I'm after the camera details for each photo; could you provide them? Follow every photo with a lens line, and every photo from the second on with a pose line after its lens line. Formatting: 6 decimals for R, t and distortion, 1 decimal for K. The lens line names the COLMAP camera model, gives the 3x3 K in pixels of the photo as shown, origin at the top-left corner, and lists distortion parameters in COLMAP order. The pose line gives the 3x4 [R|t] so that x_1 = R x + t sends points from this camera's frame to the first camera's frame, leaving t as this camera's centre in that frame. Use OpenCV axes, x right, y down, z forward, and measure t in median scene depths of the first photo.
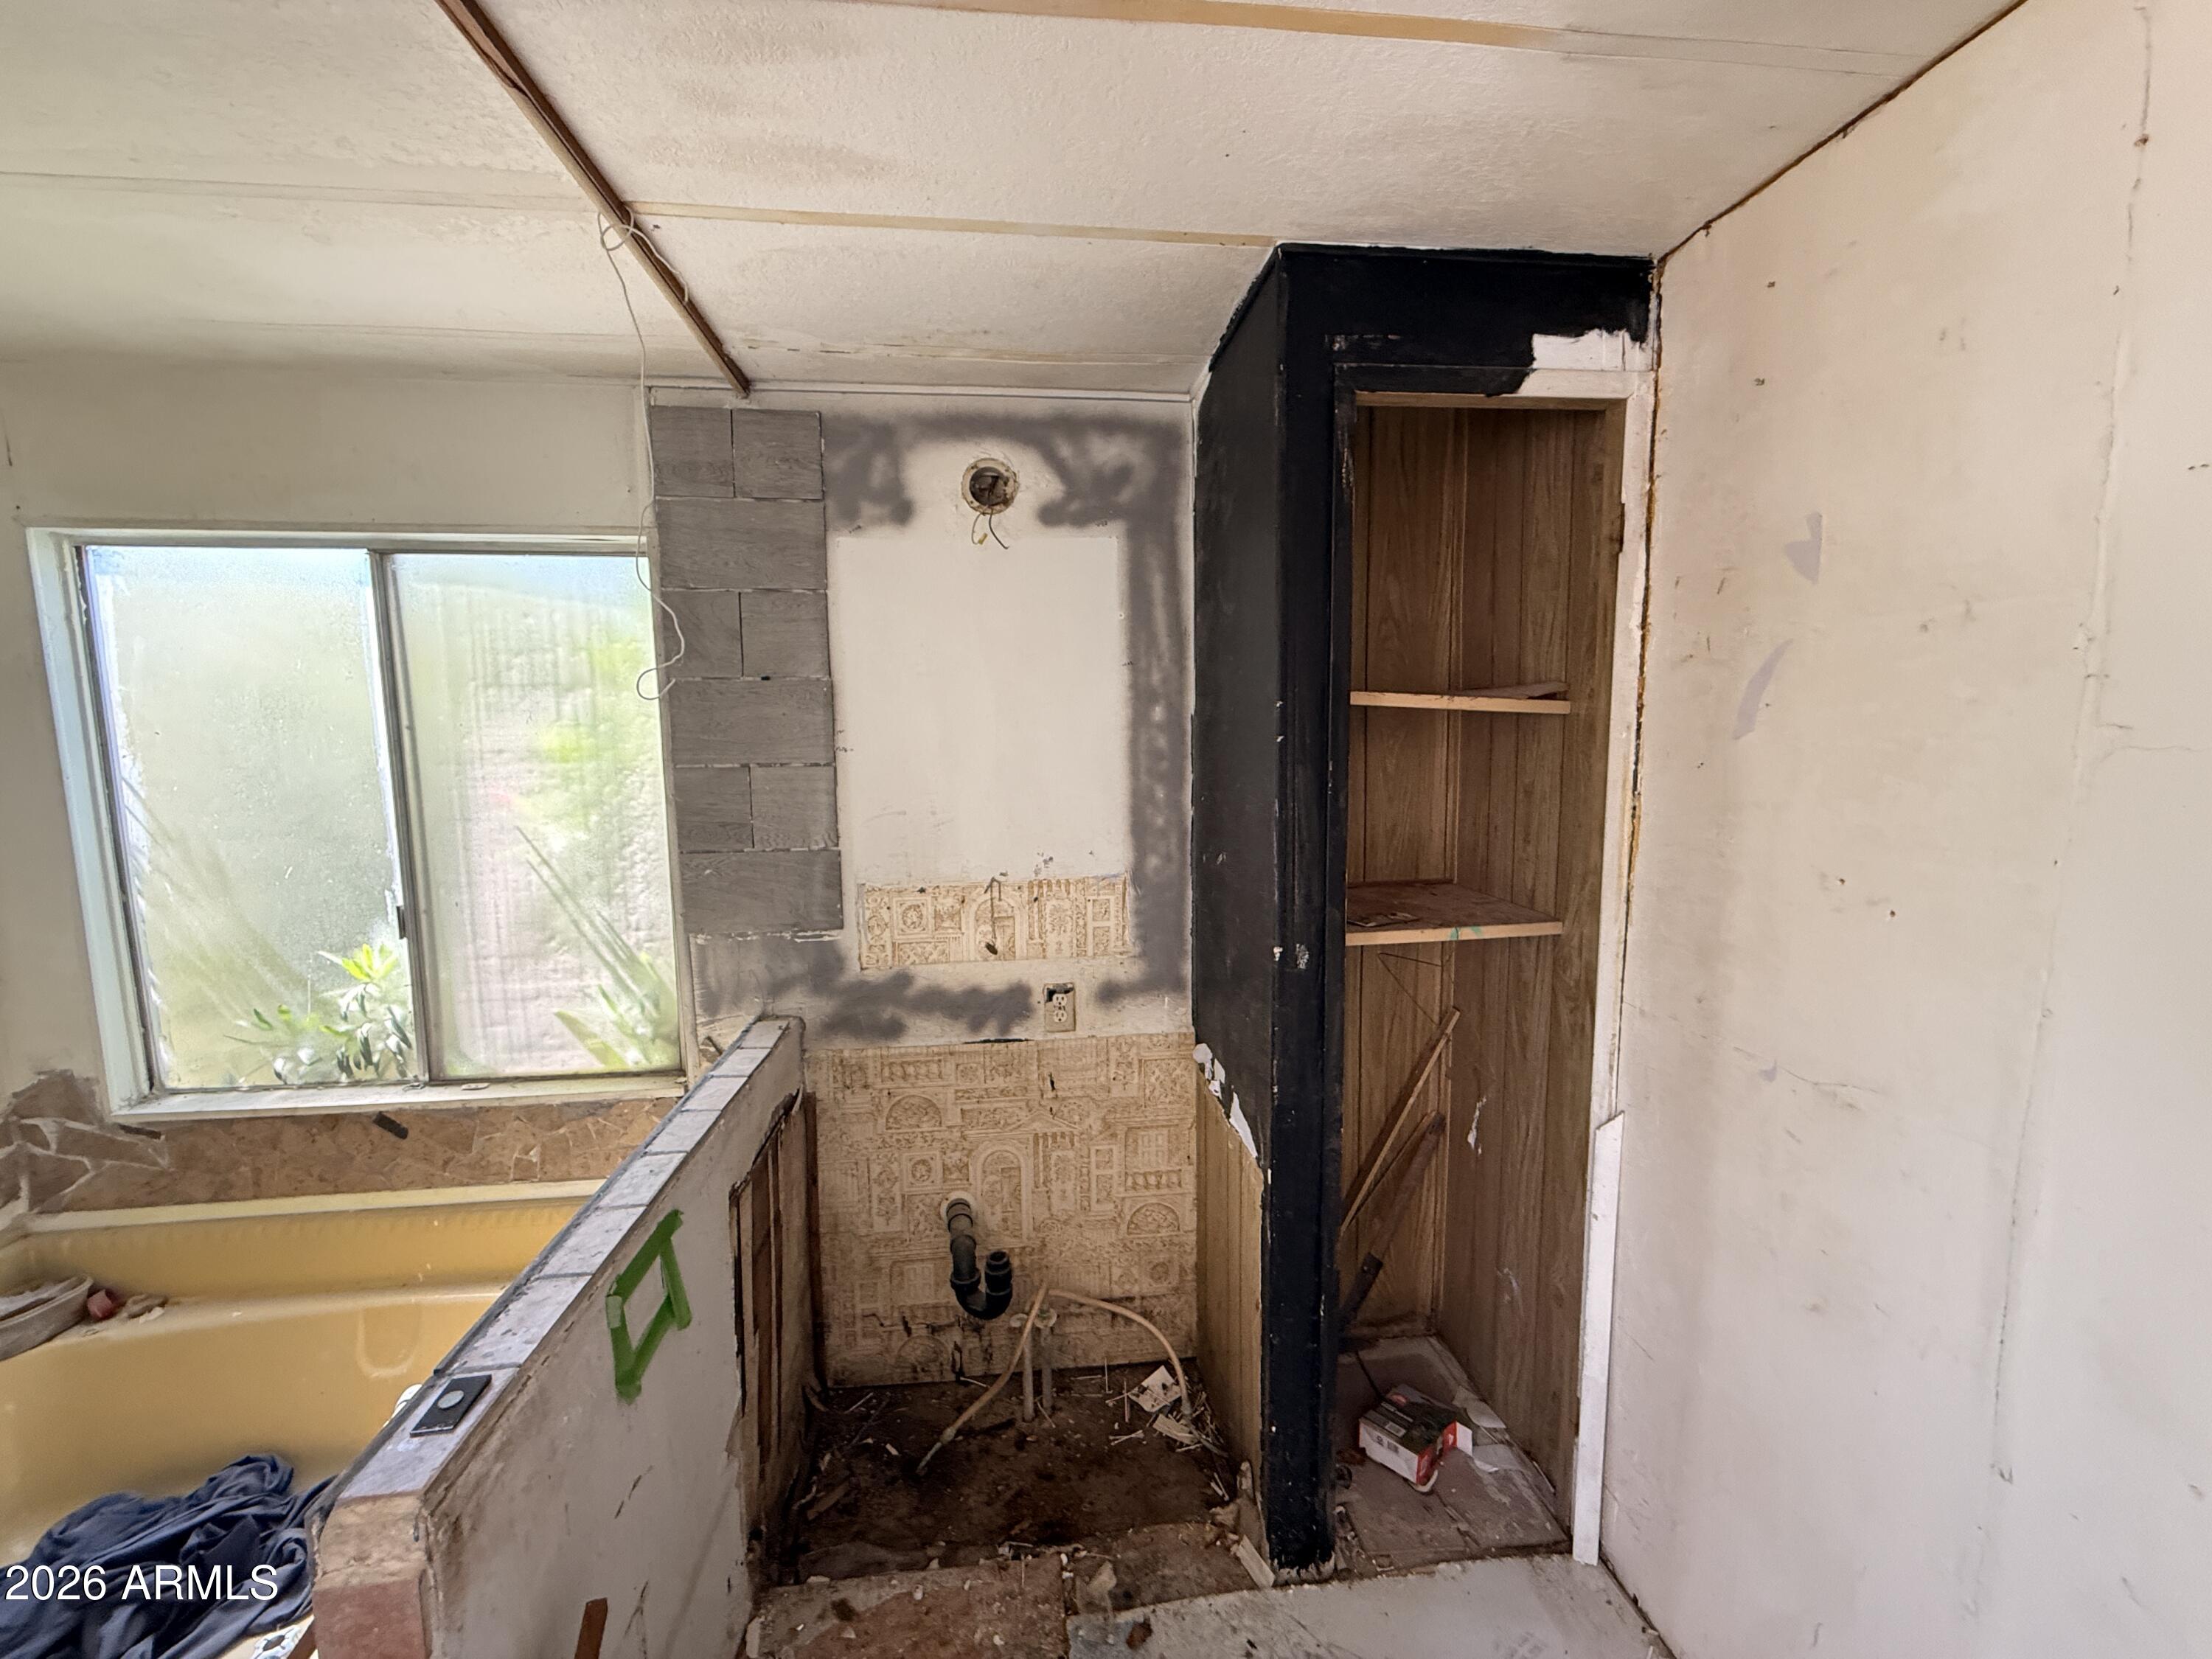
lens RADIAL K [[880.5, 0, 1102.6], [0, 880.5, 828.6], [0, 0, 1]] dist [-0.001825, 0.000254]
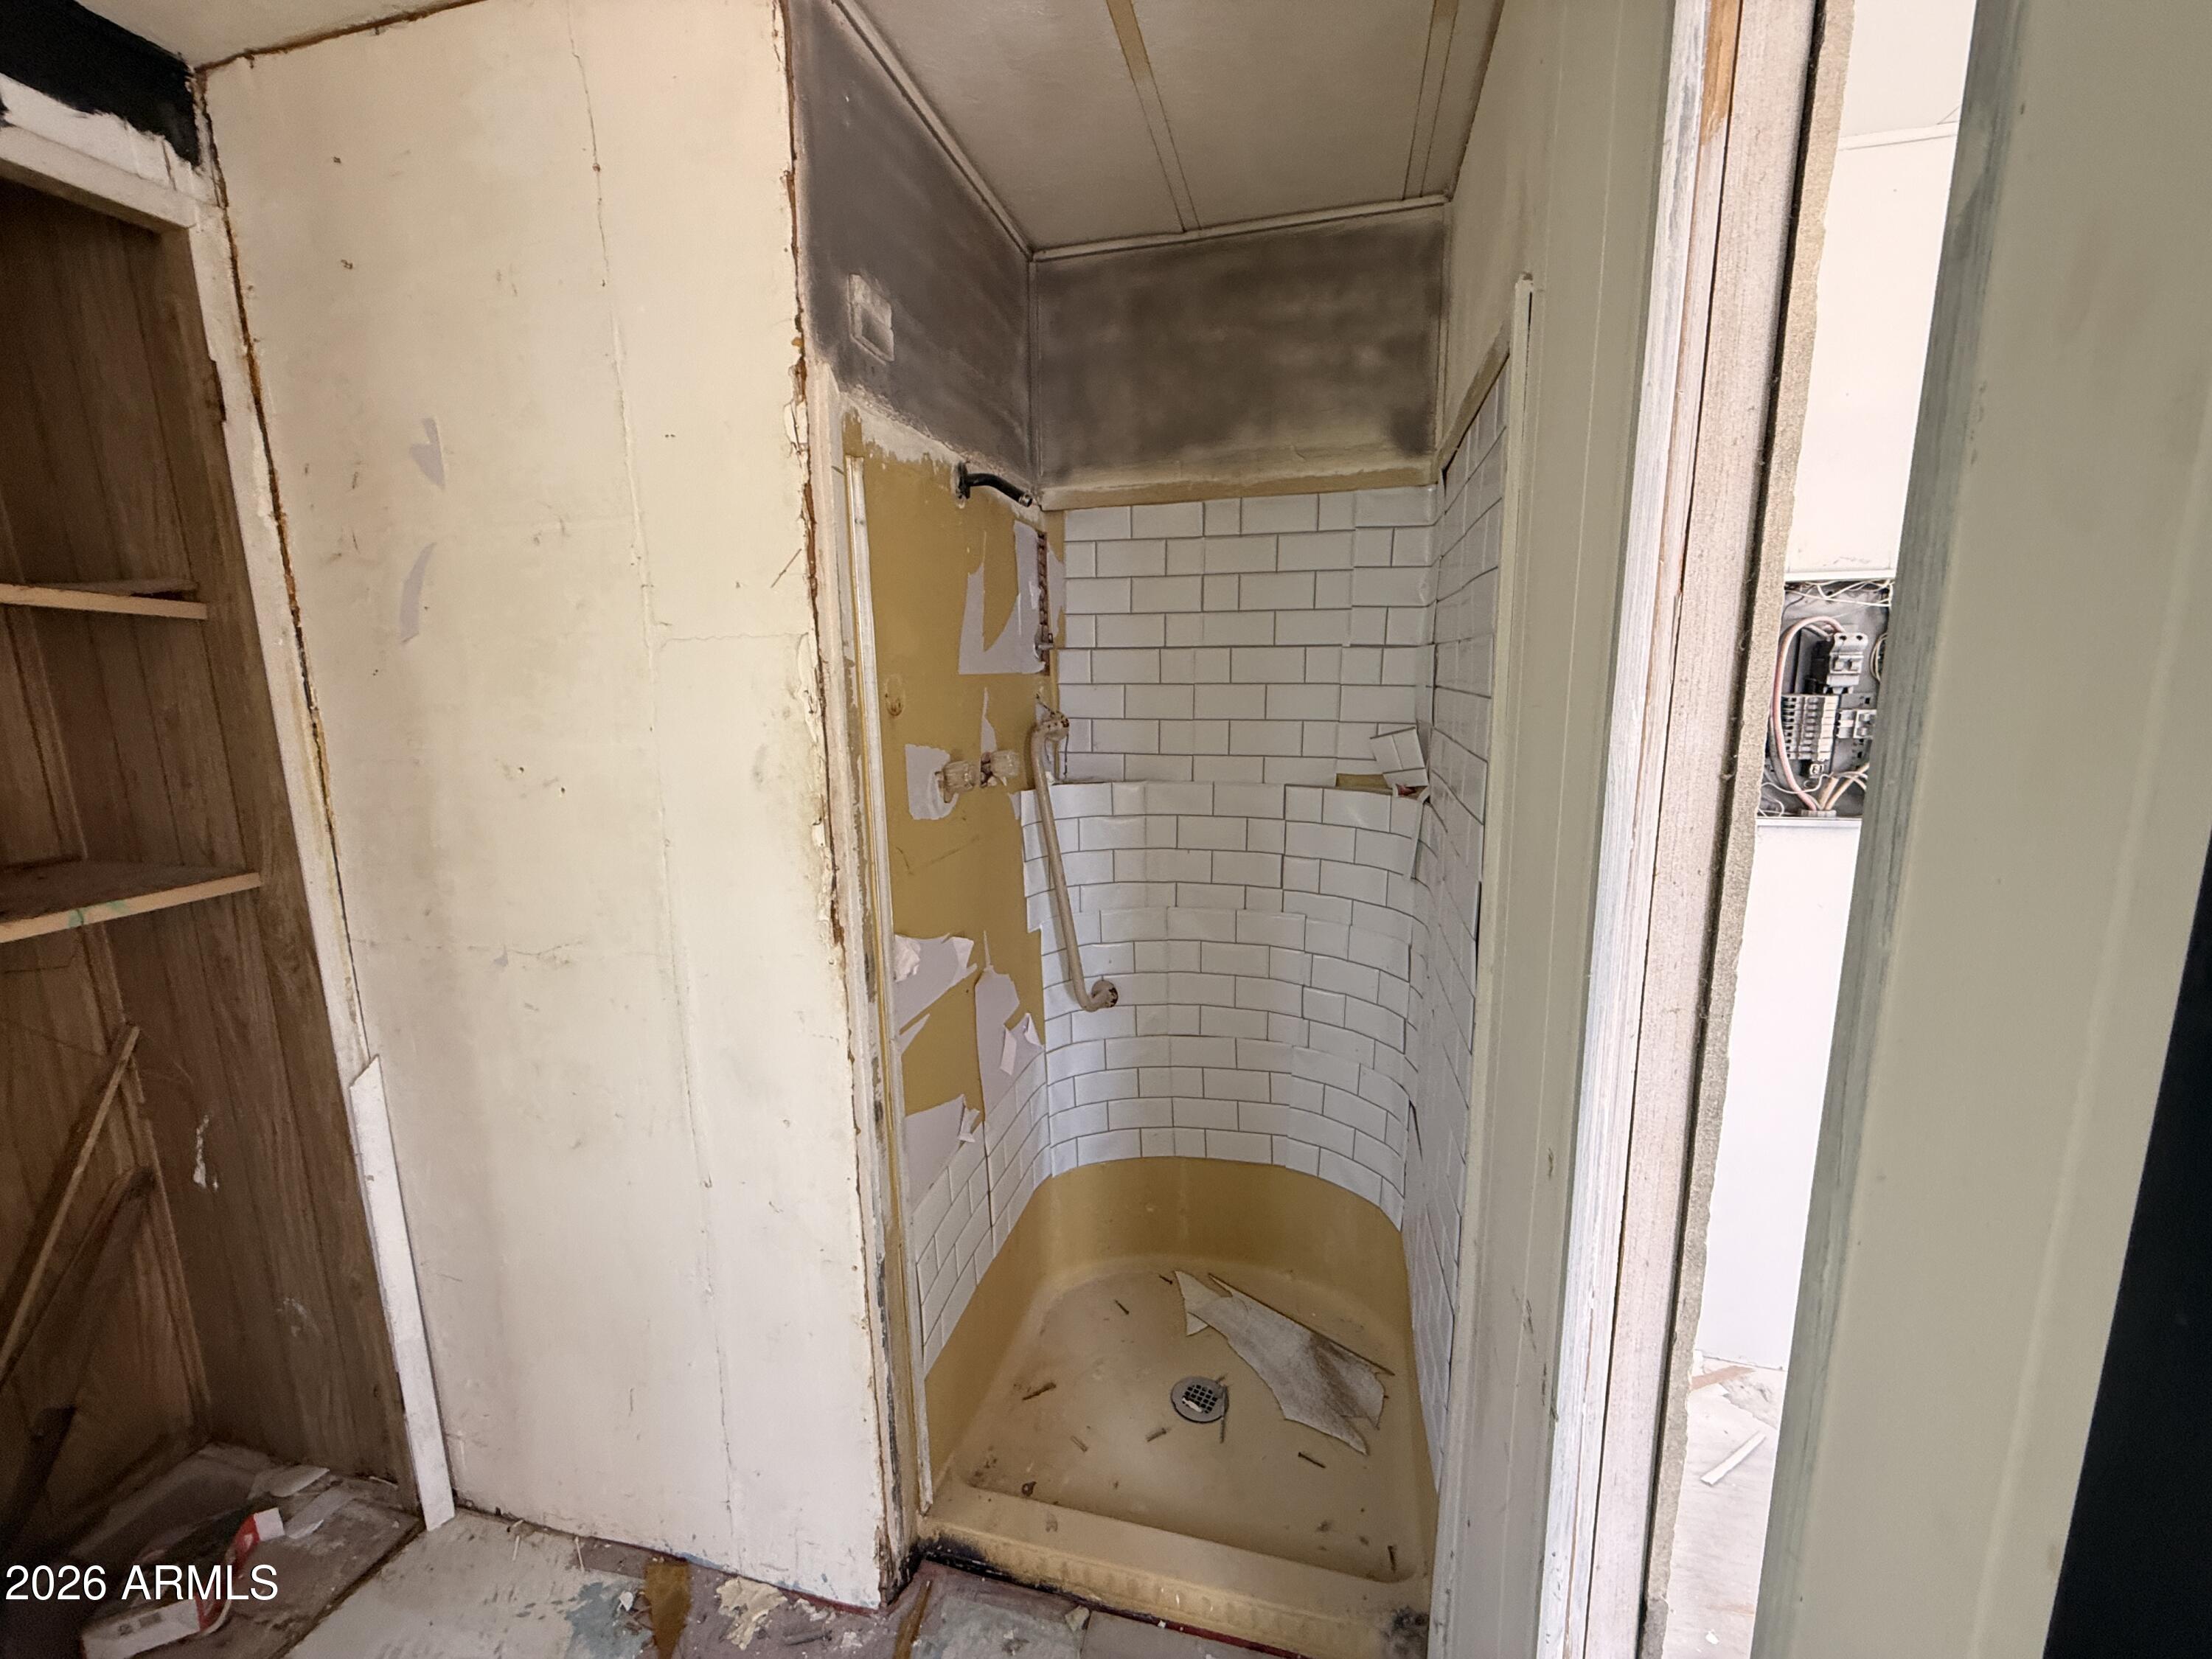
lens RADIAL K [[880.5, 0, 1103.5], [0, 880.5, 830.5], [0, 0, 1]] dist [-0.001825, 0.000254]
pose [[0.354542, -0.156967, 0.921771, 0.046997], [0.111714, 0.985859, 0.124911, 0.059493], [-0.928343, 0.058689, 0.367064, -0.066919]]
